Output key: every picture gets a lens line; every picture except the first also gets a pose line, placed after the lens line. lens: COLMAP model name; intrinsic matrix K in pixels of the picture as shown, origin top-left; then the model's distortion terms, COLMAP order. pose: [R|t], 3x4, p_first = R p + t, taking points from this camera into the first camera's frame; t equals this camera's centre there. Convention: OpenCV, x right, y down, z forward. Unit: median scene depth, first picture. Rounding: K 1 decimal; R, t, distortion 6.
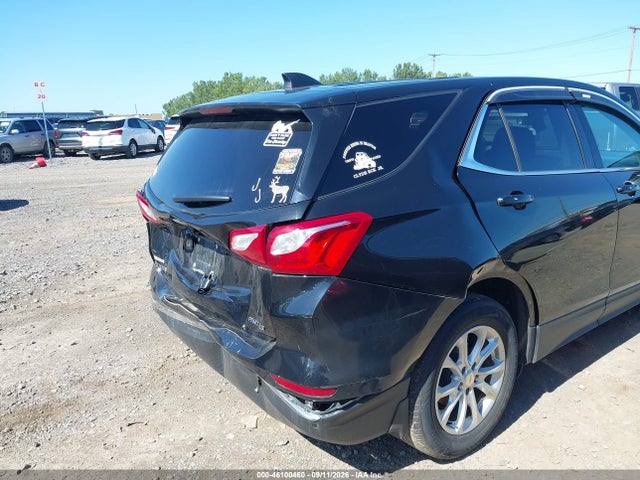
lens RADIAL K [[510.4, 0, 323.6], [0, 510.4, 244.9], [0, 0, 1]] dist [0.039712, -0.054103]
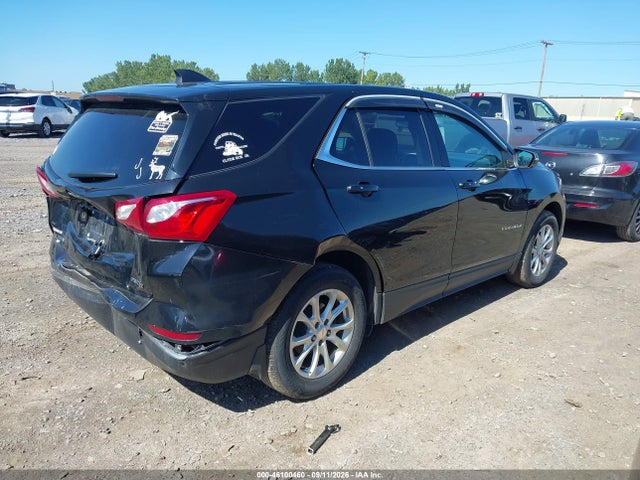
lens RADIAL K [[510.4, 0, 323.6], [0, 510.4, 244.9], [0, 0, 1]] dist [0.039712, -0.054103]
pose [[0.990050, 0.026920, 0.138118, 0.110565], [-0.028888, 0.999507, 0.012266, 0.035494], [-0.137719, -0.016133, 0.990340, -0.196738]]
